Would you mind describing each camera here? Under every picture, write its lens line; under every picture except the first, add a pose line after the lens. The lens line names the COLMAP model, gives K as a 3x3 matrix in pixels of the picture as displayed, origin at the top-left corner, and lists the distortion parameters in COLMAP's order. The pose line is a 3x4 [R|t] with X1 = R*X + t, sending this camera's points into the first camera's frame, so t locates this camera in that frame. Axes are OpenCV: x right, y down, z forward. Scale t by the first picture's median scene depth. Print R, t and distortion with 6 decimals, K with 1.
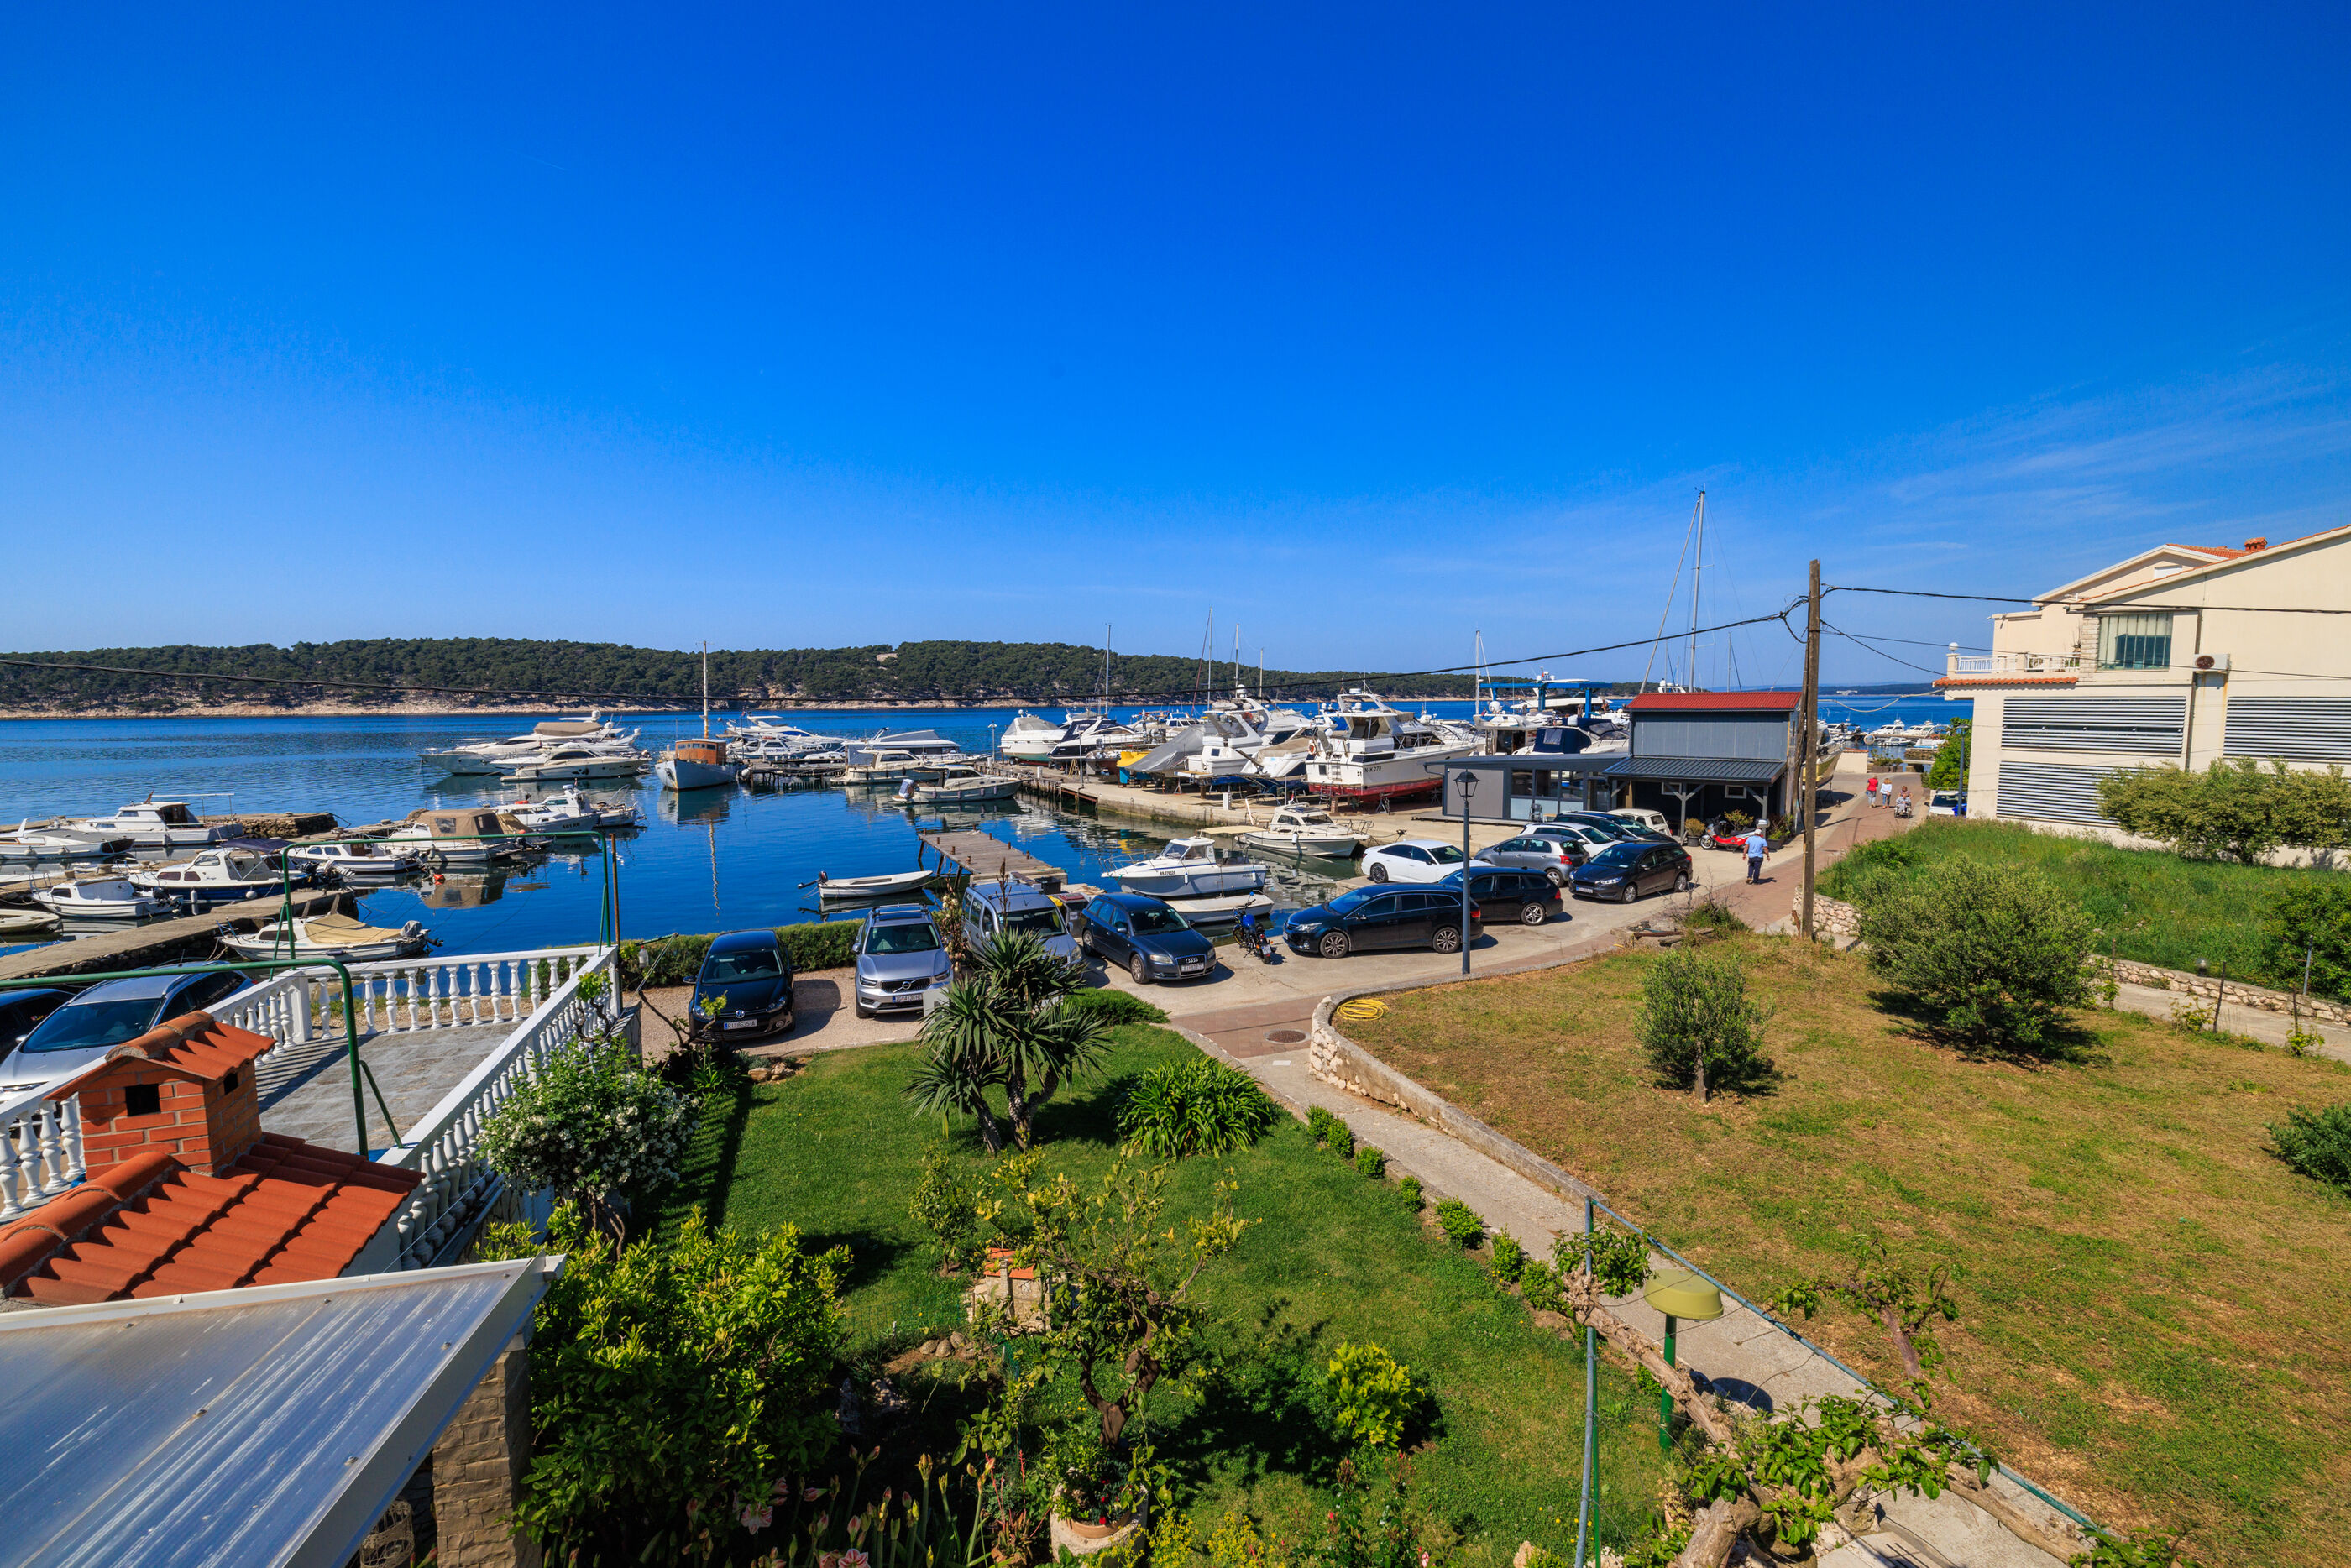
lens RADIAL K [[988.4, 0, 1175.5], [0, 988.4, 784.0], [0, 0, 1]] dist [0.002193, 0.000456]
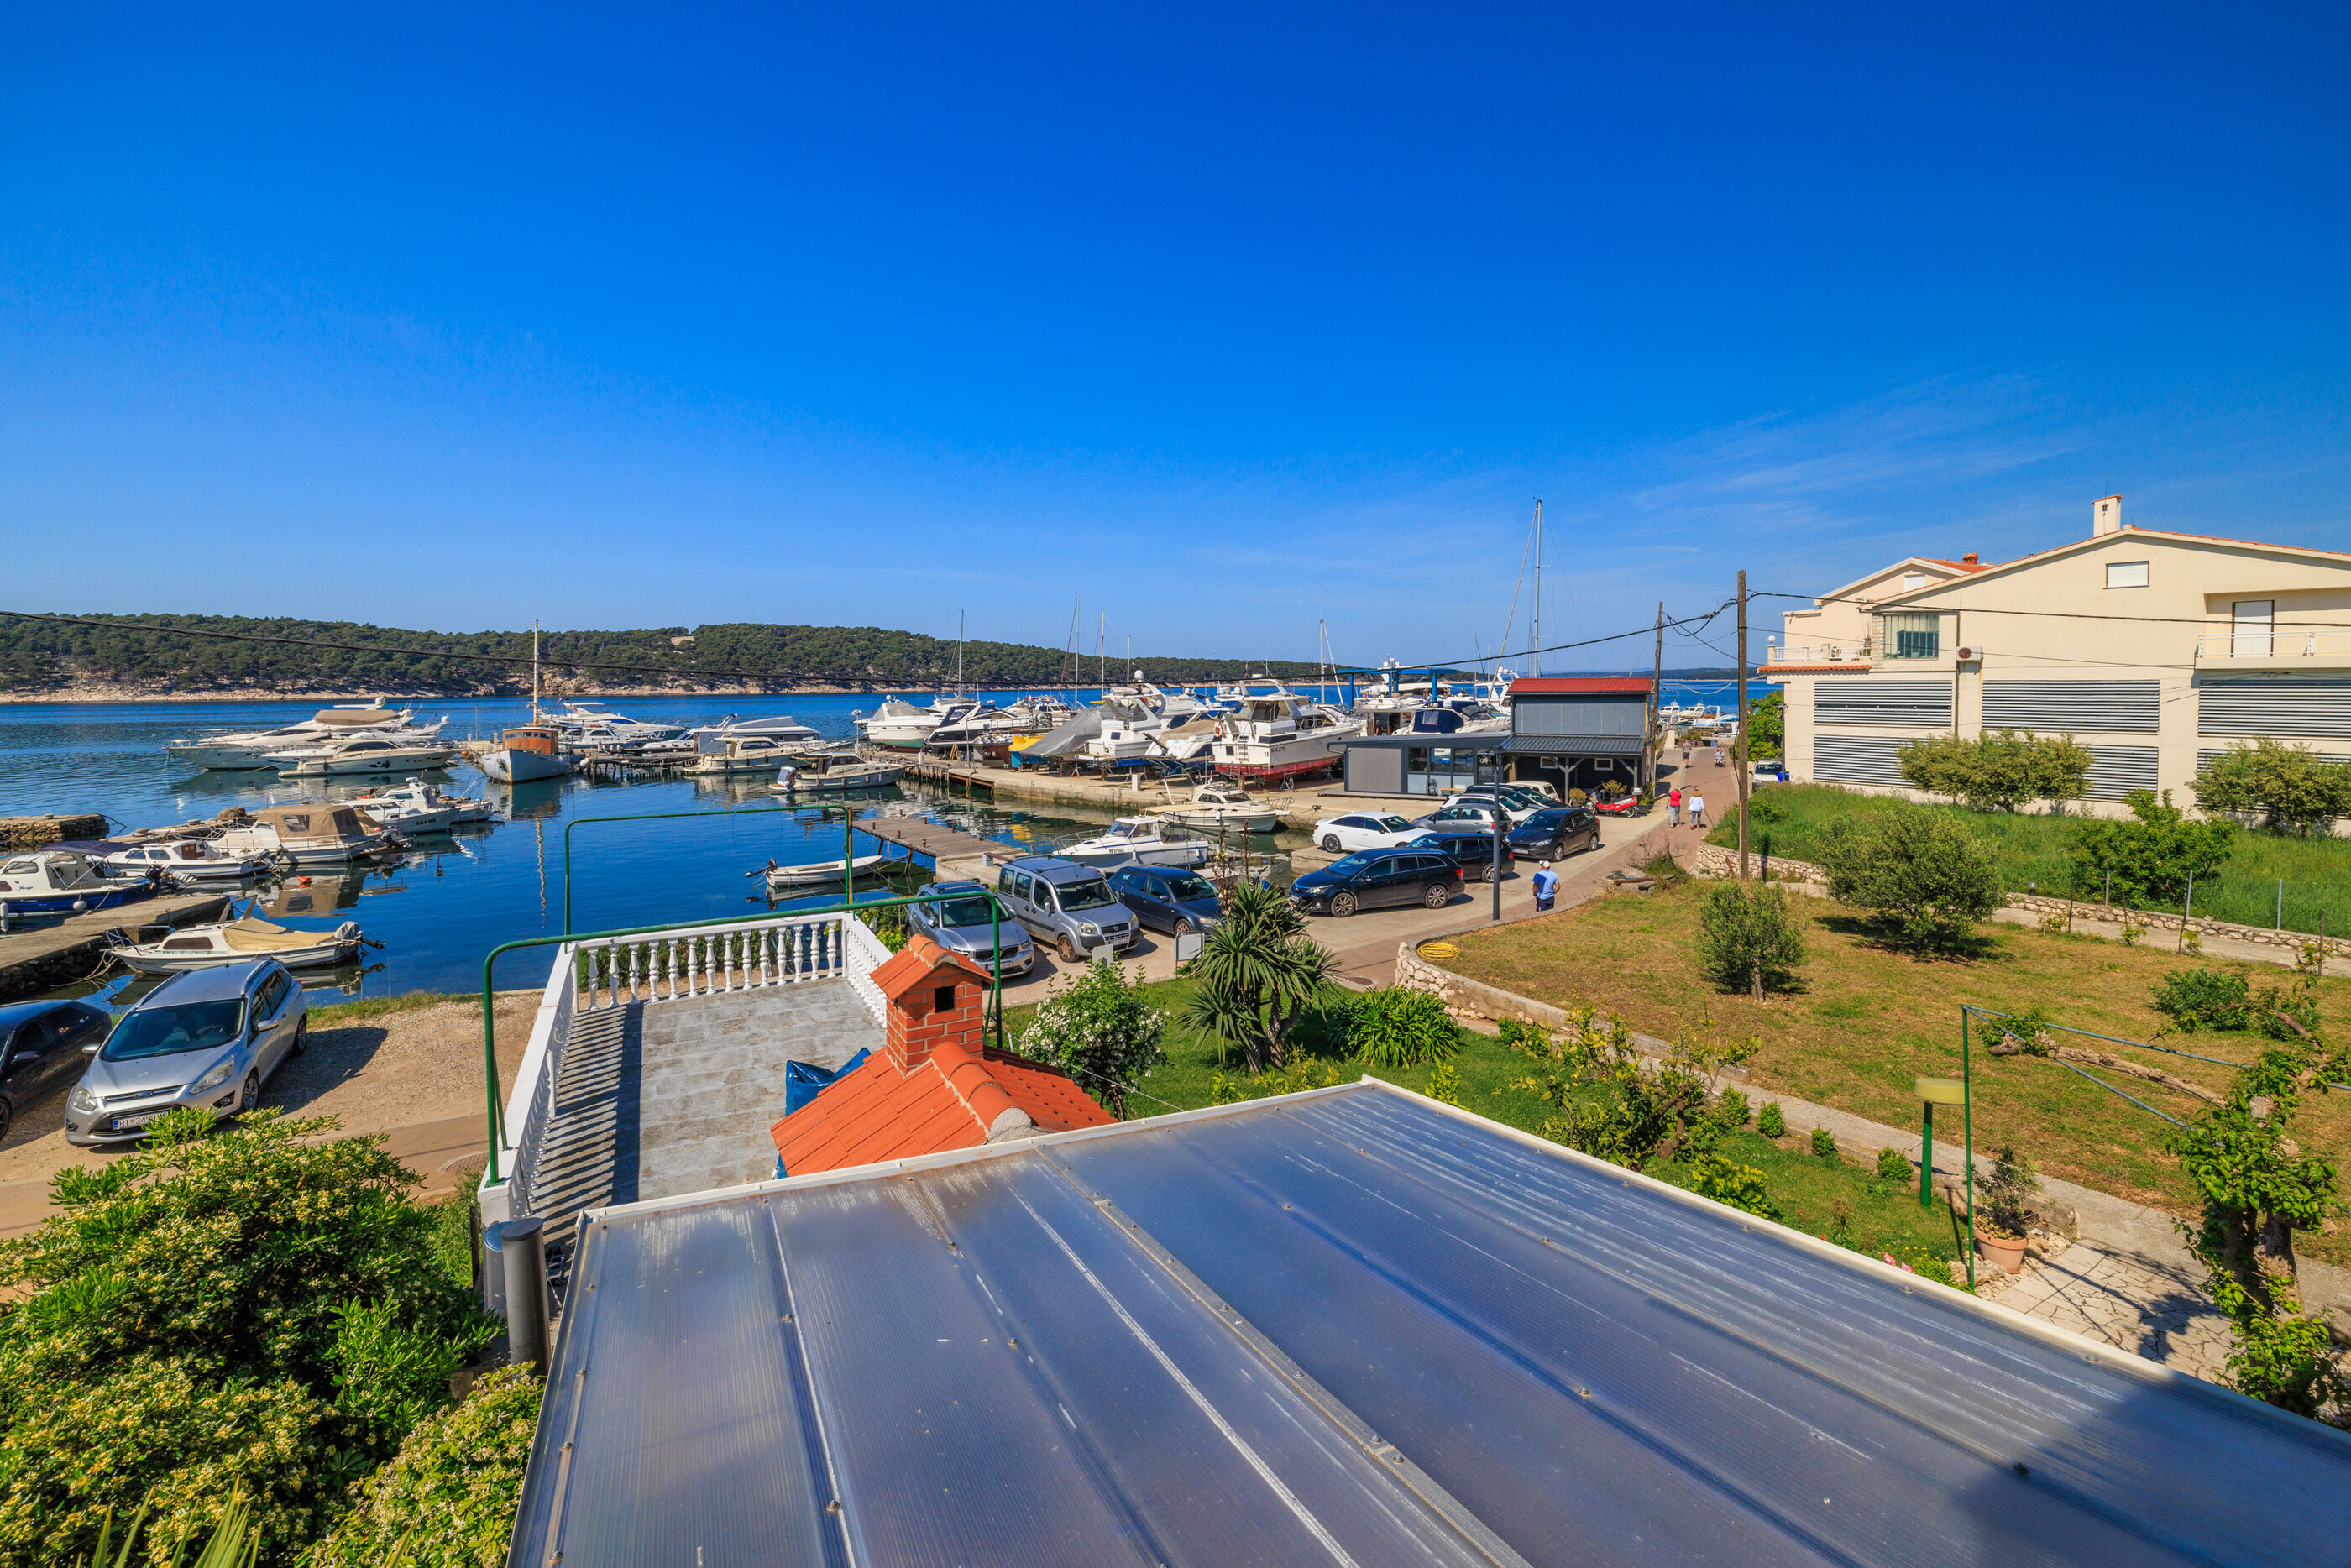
lens RADIAL K [[1007.6, 0, 1146.1], [0, 1007.6, 721.6], [0, 0, 1]] dist [0.001169, 0.000487]
pose [[0.983552, -0.006194, 0.180518, -0.126405], [0.015203, 0.998704, -0.048565, 0.005216], [-0.179984, 0.050510, 0.982372, -0.035378]]
